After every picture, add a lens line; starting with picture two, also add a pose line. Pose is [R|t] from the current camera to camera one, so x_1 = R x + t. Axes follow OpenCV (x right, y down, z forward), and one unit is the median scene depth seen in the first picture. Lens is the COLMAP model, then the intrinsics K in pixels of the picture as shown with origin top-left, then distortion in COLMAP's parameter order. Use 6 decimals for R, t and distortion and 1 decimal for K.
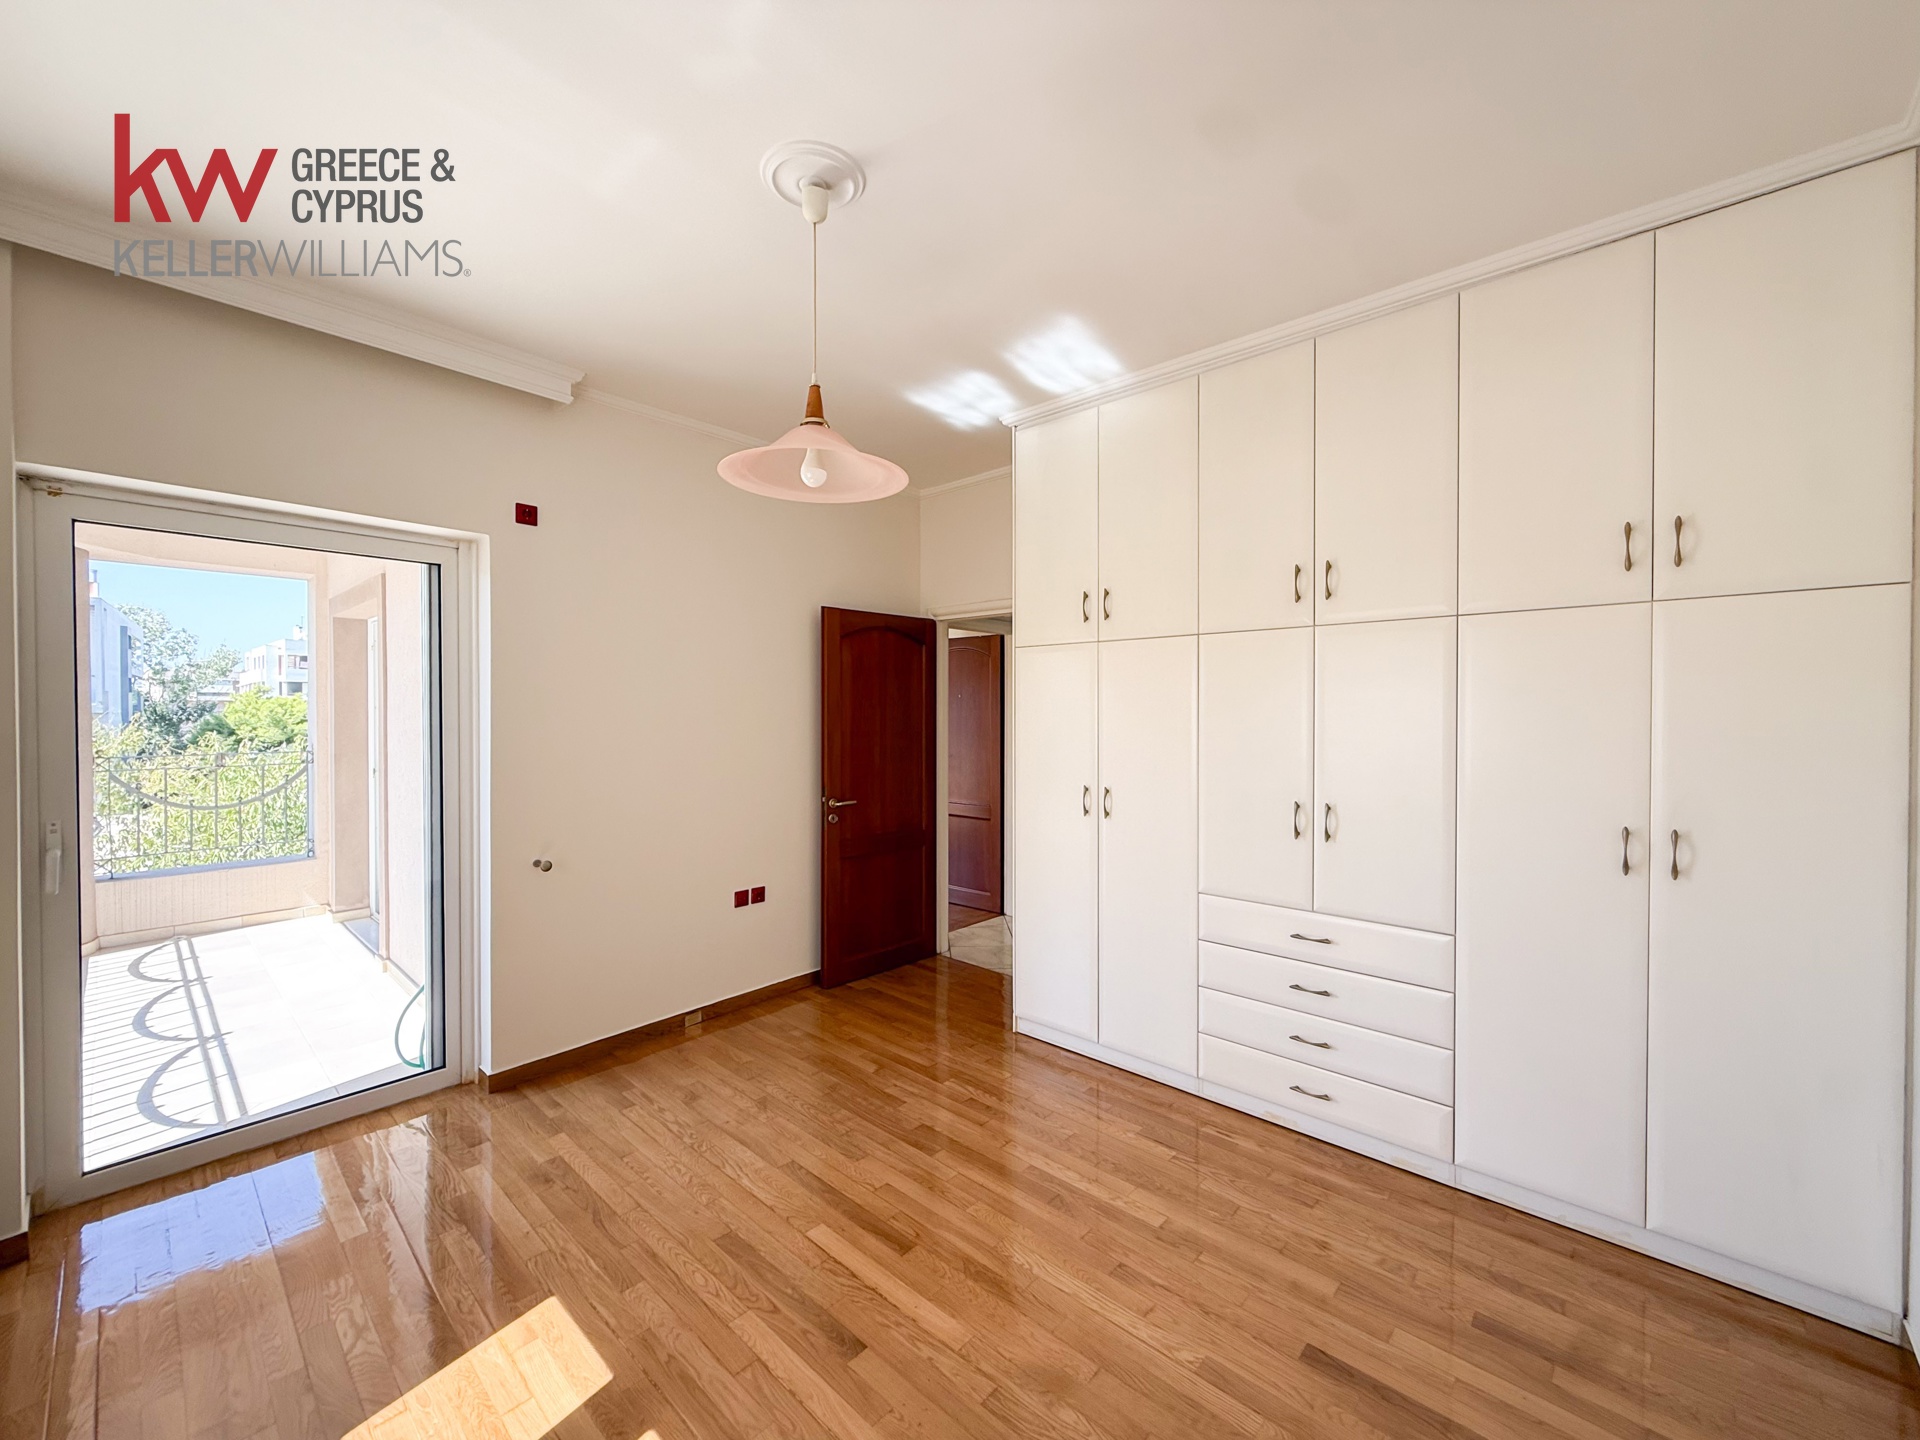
lens RADIAL K [[763.2, 0, 949.7], [0, 763.2, 717.5], [0, 0, 1]] dist [0.000293, -0.000181]
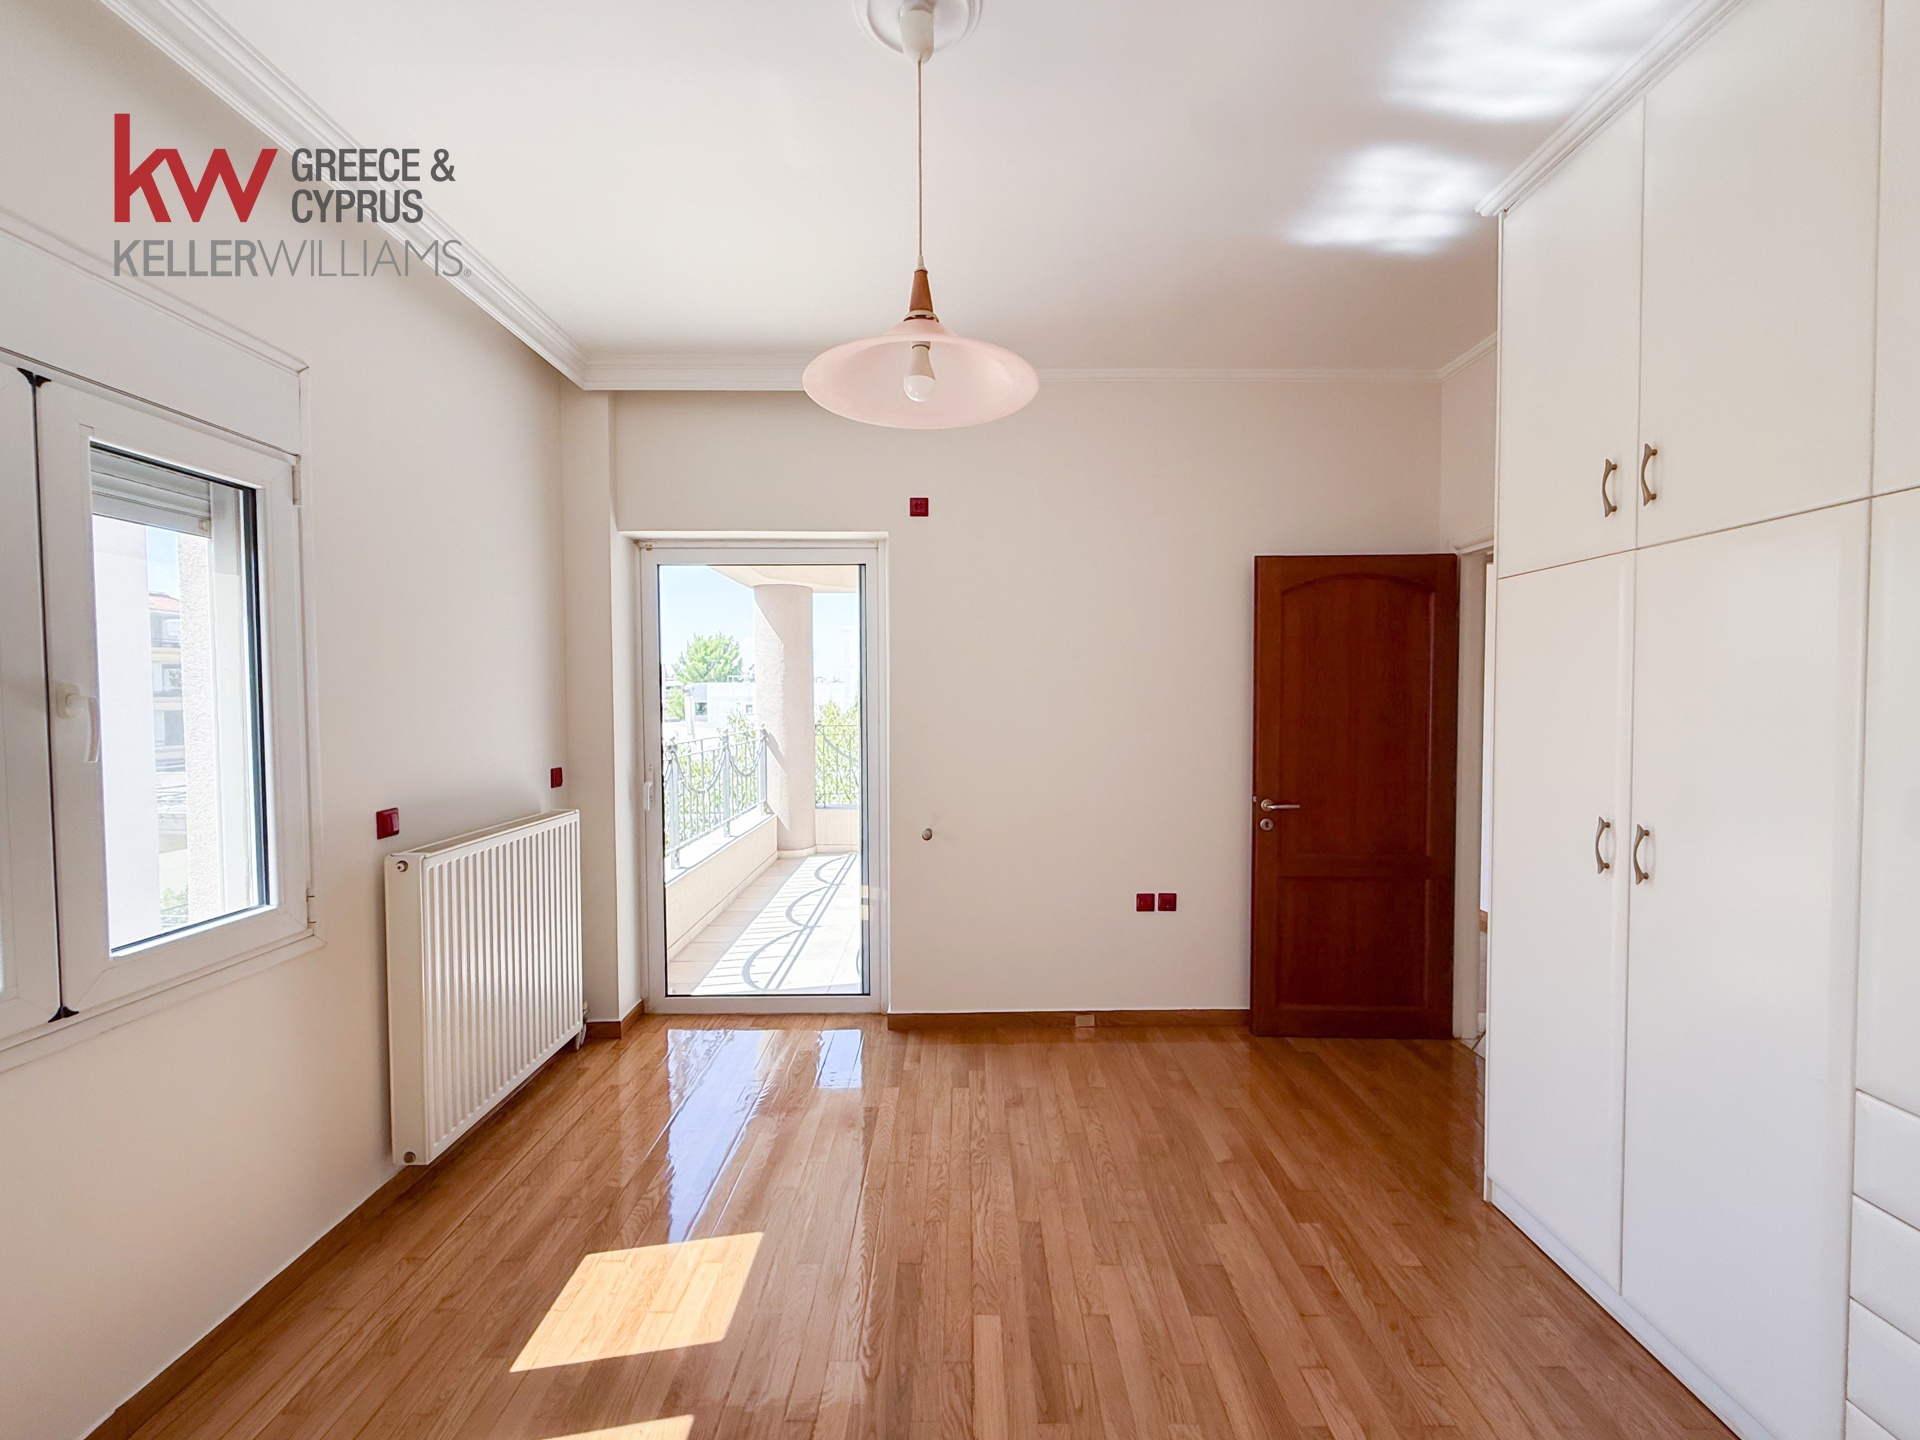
lens RADIAL K [[763.2, 0, 964.3], [0, 763.2, 719.6], [0, 0, 1]] dist [0.000293, -0.000181]
pose [[0.677842, 0.018678, -0.734970, 0.270428], [-0.002587, 0.999732, 0.023020, 0.007985], [0.735203, -0.013702, 0.677708, 0.298389]]
